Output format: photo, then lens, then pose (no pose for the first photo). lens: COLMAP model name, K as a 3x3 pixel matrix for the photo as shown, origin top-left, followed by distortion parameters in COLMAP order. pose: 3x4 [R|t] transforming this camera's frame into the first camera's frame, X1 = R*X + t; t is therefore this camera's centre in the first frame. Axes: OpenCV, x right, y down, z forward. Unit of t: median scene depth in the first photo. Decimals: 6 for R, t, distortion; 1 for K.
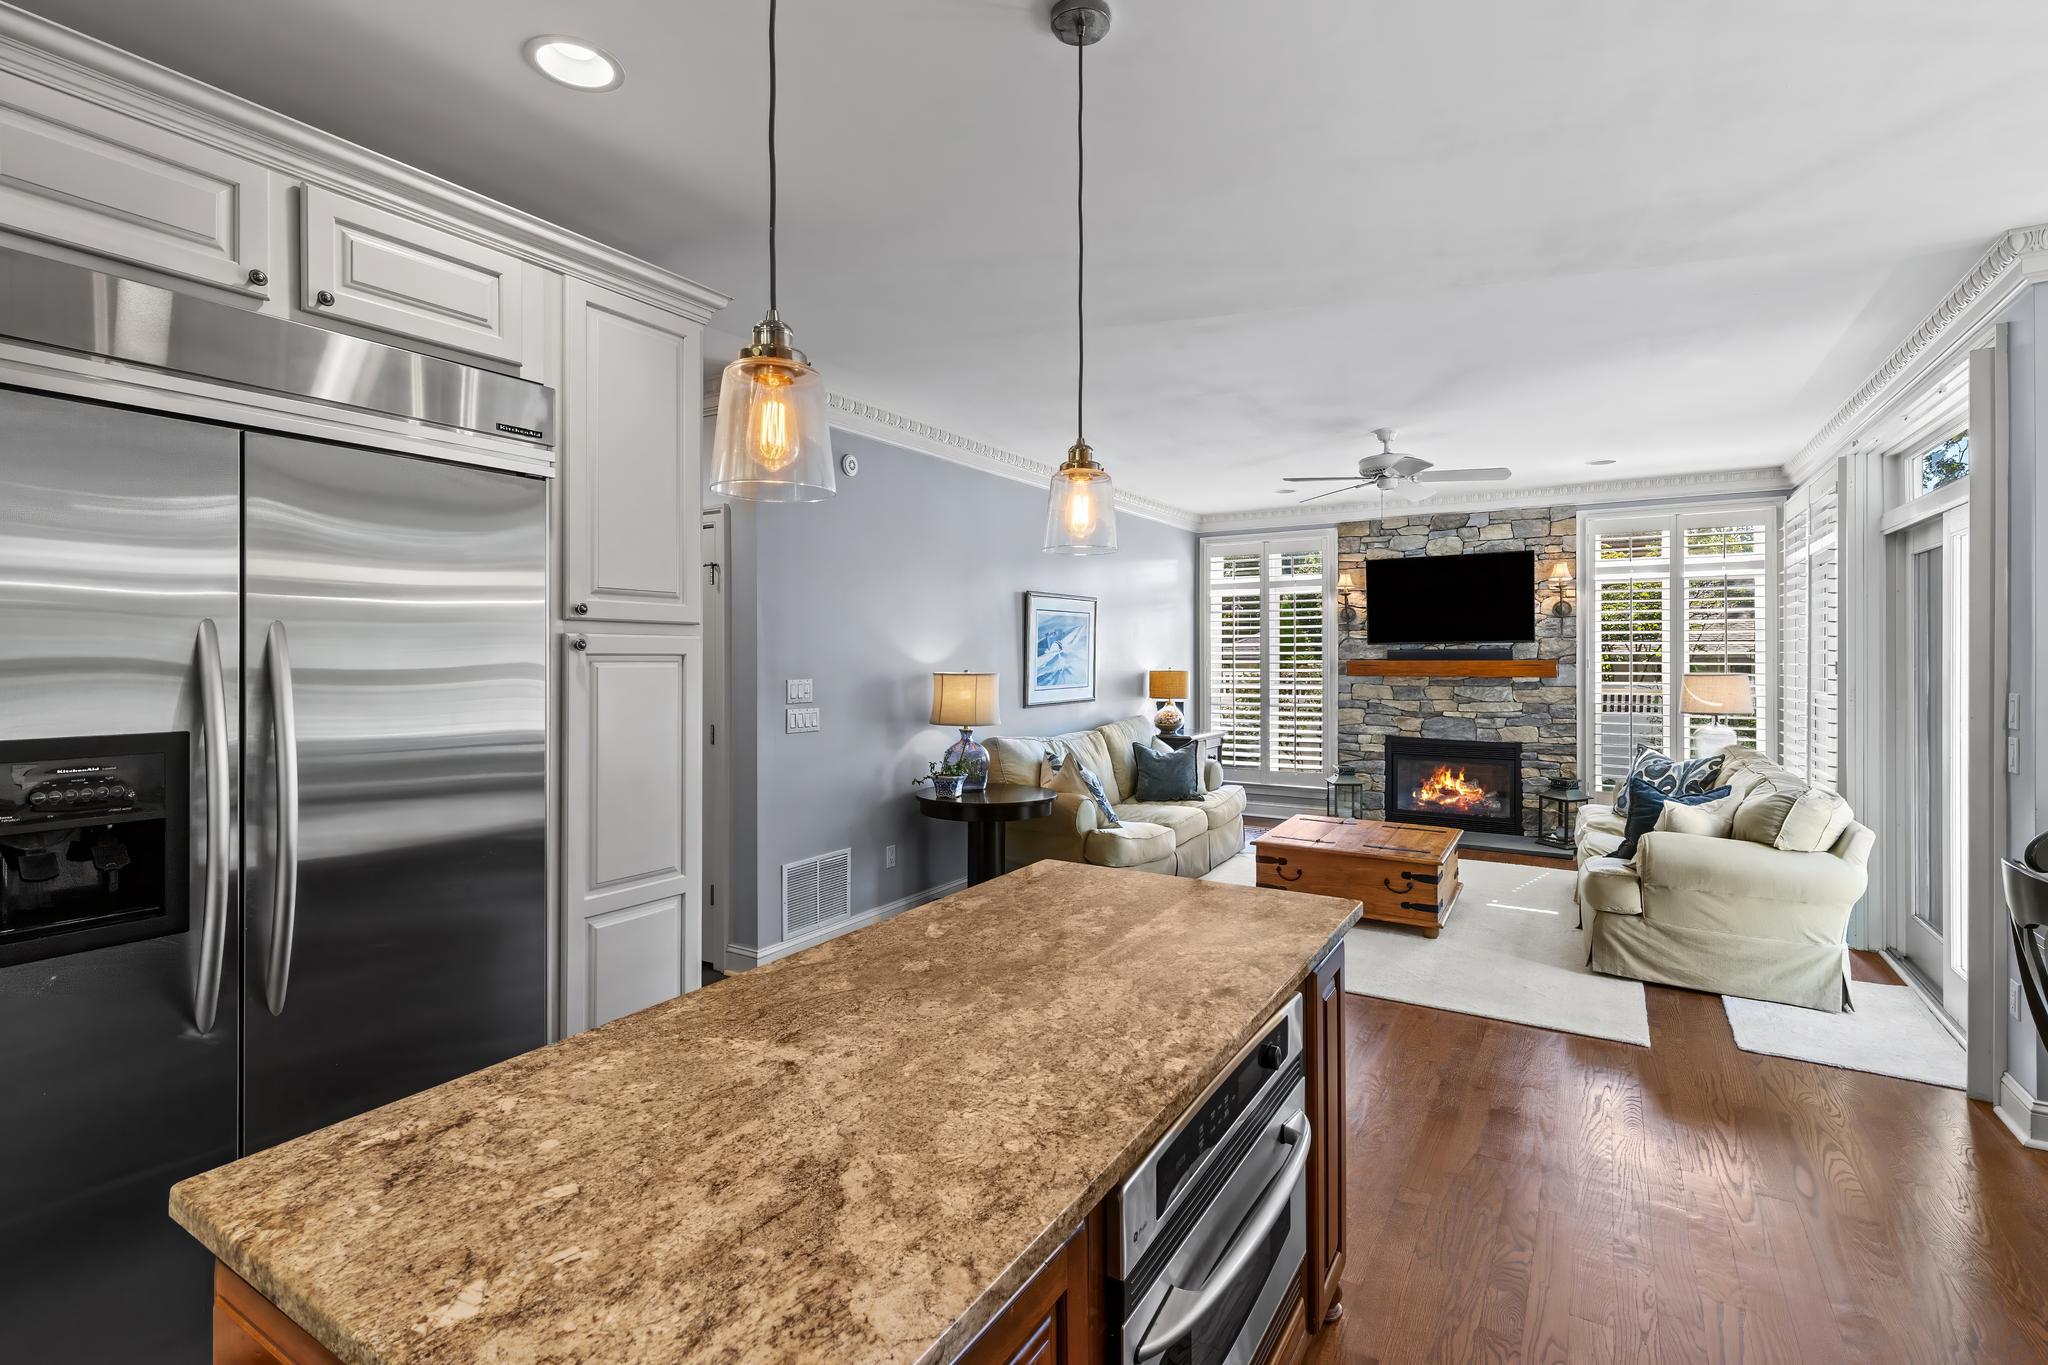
lens RADIAL K [[932.7, 0, 1045.5], [0, 932.7, 650.1], [0, 0, 1]] dist [0.000313, 0.000174]
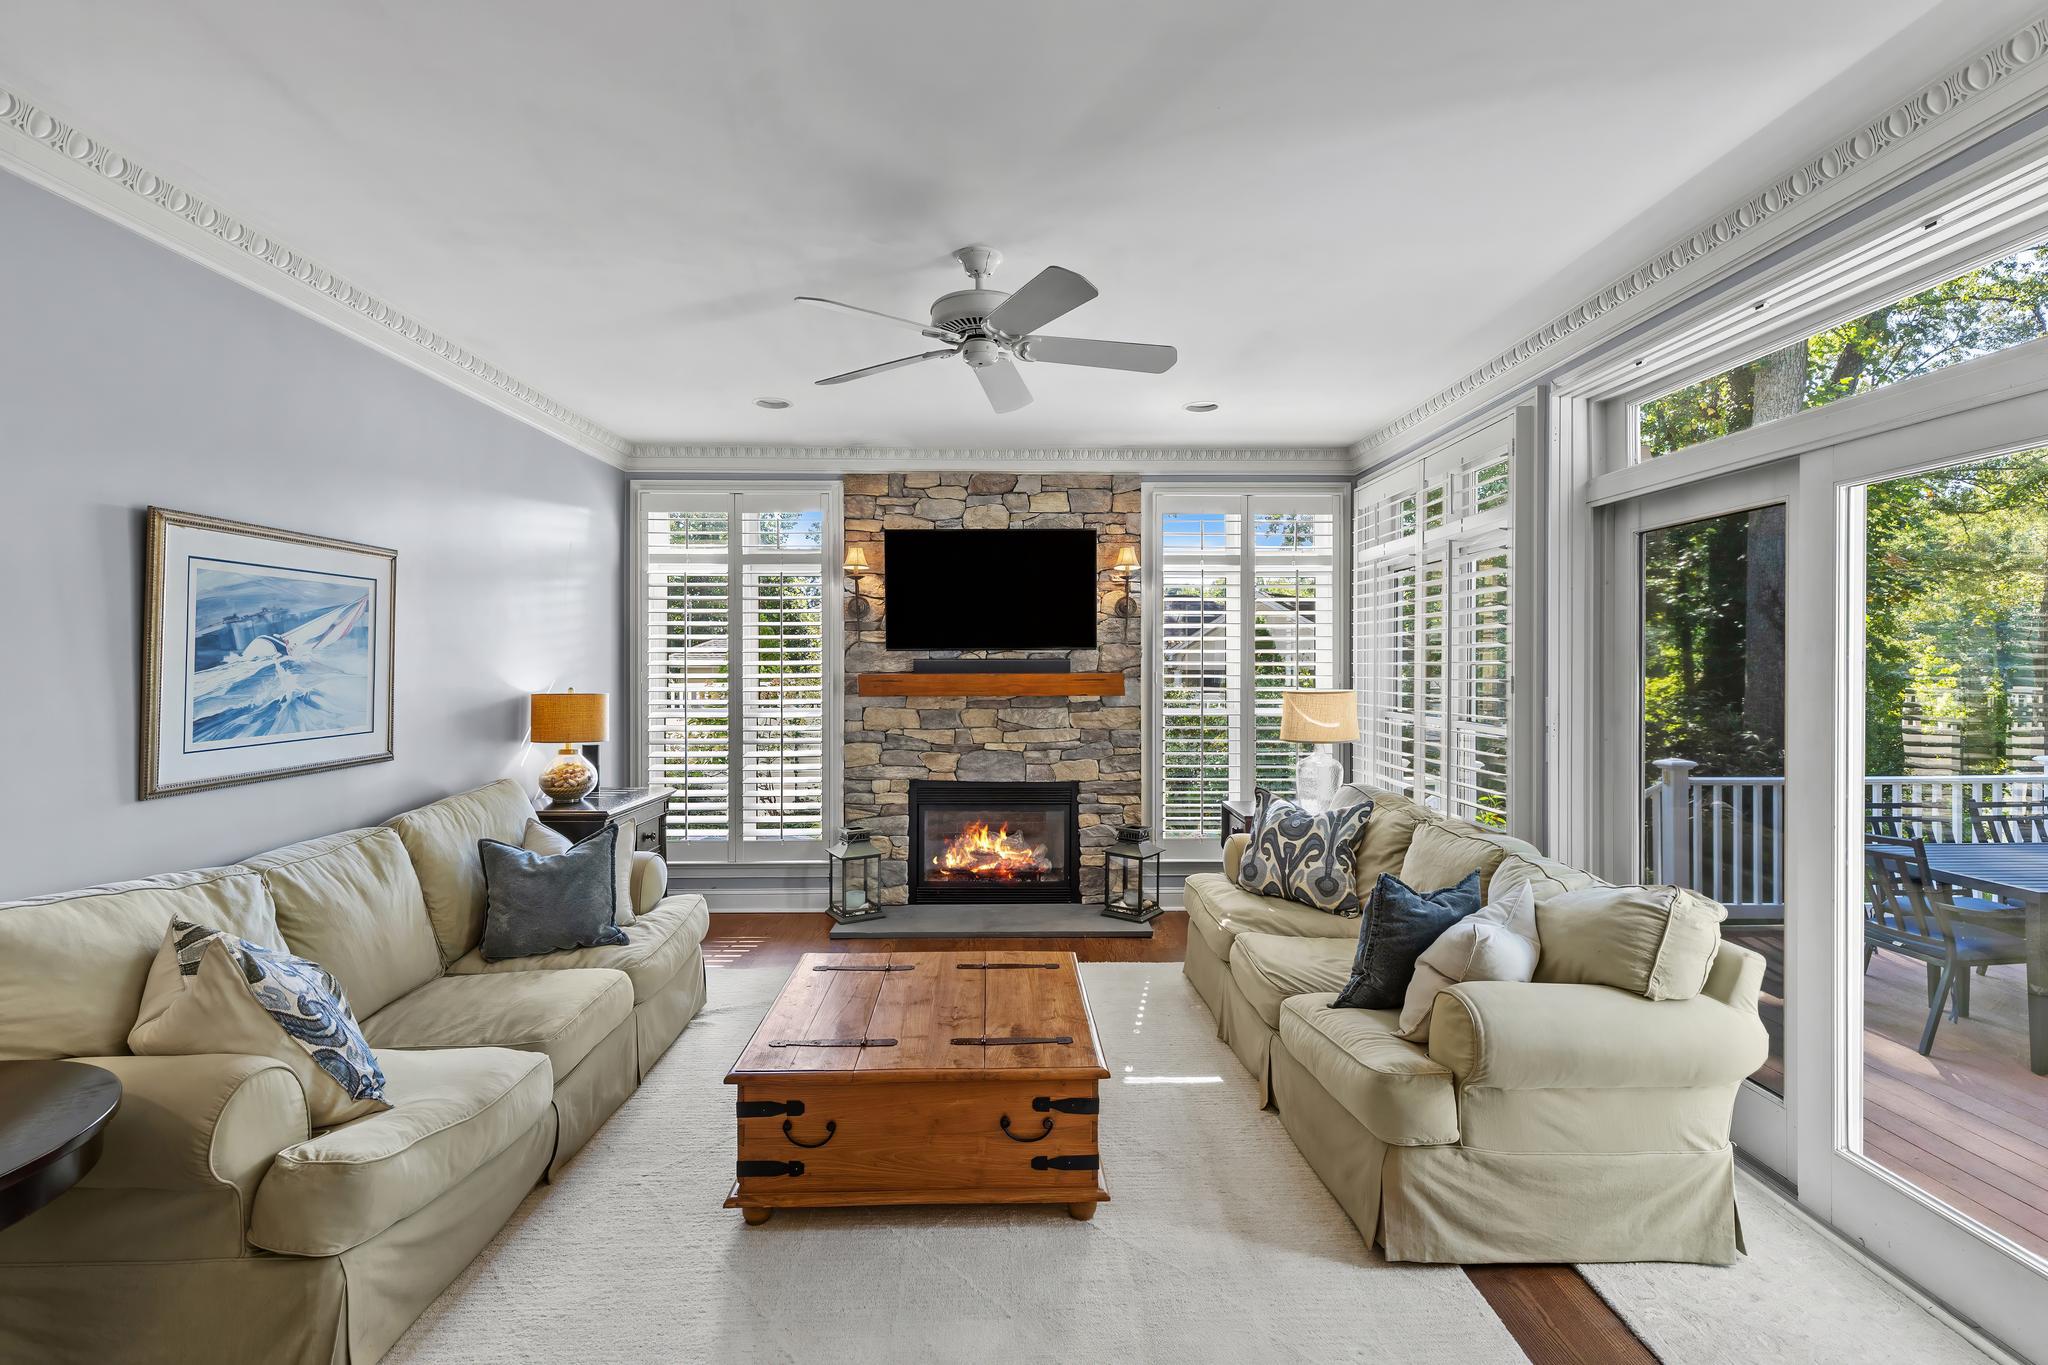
lens RADIAL K [[932.7, 0, 1019.6], [0, 932.7, 674.2], [0, 0, 1]] dist [0.000313, 0.000174]
pose [[0.856786, -0.004300, 0.515654, 0.083496], [-0.003872, 0.999883, 0.014773, 0.000712], [-0.515657, -0.014654, 0.856670, 0.411268]]
